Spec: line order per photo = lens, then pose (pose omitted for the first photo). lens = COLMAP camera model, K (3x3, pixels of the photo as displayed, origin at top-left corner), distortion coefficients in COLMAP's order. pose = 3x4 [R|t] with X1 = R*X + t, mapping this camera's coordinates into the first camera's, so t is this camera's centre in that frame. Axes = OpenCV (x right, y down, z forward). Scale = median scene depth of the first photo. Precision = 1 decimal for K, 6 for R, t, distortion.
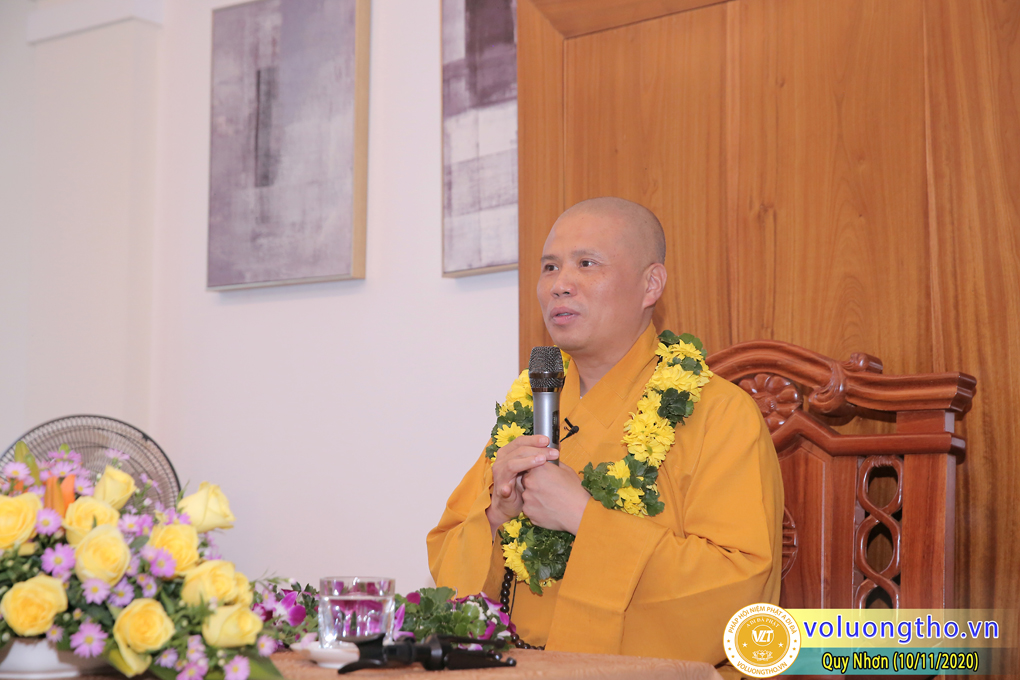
lens RADIAL K [[1891.3, 0, 509.8], [0, 1891.3, 341.0], [0, 0, 1]] dist [0.090614, 0.000000]
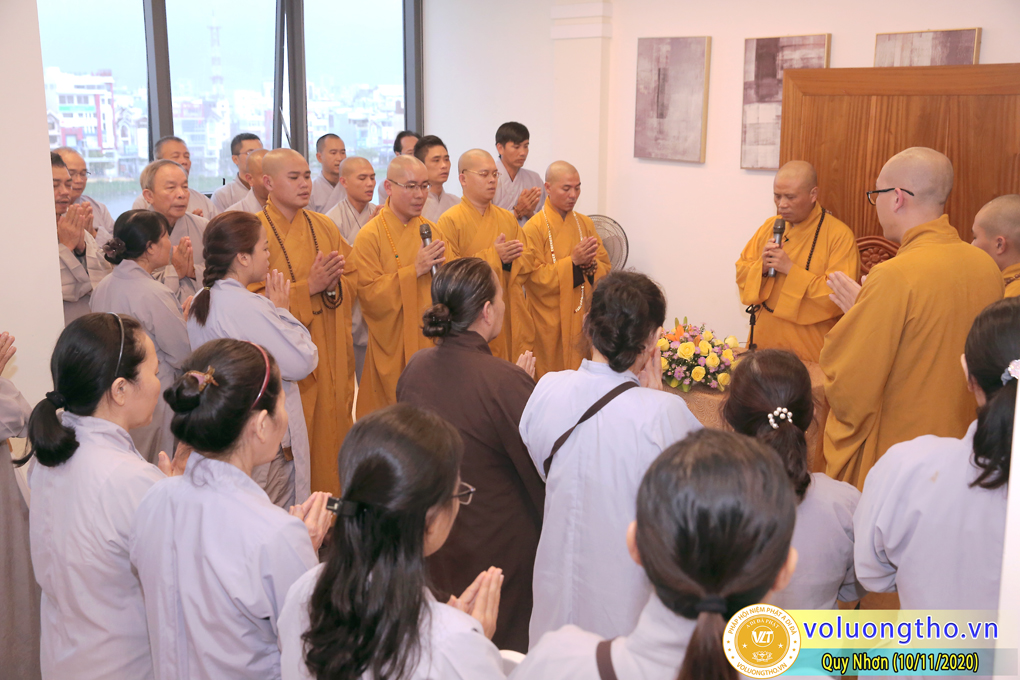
lens RADIAL K [[1192.4, 0, 509.2], [0, 1192.4, 341.5], [0, 0, 1]] dist [0.073440, 0.000000]
pose [[0.994276, 0.020124, -0.104929, -0.170442], [0.013713, 0.949943, 0.312124, -0.318936], [0.105957, -0.311776, 0.944229, -0.619296]]
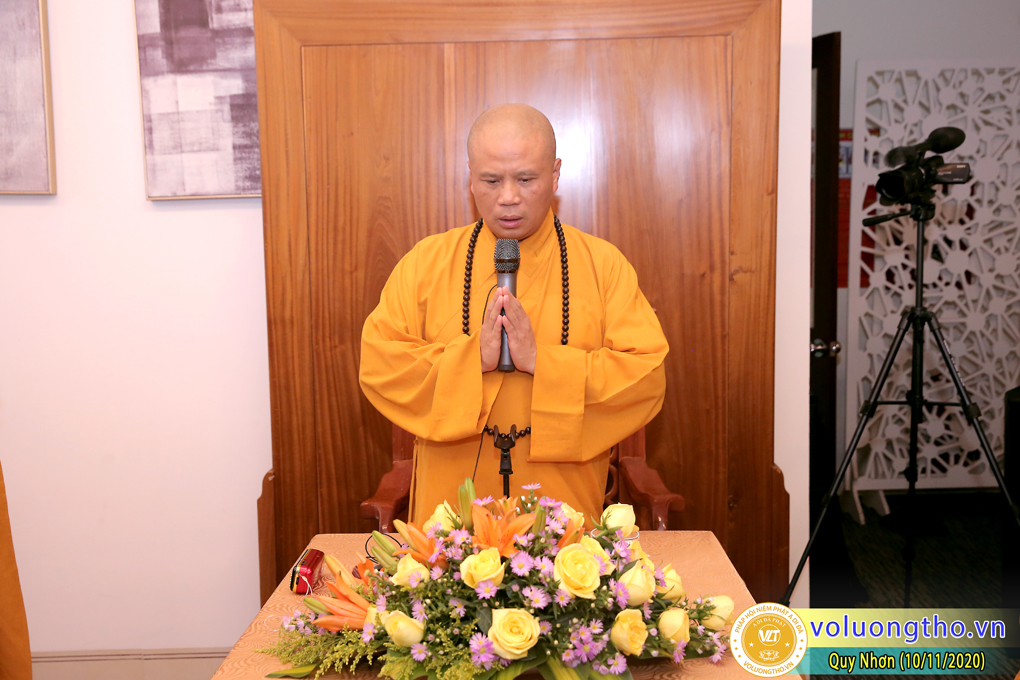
lens RADIAL K [[1130.3, 0, 511.0], [0, 1130.3, 333.8], [0, 0, 1]] dist [0.056397, 0.000000]
pose [[0.756319, -0.080937, 0.649177, -0.369543], [-0.045560, 0.983392, 0.175685, -0.093704], [-0.652615, -0.162450, 0.740070, 0.221951]]
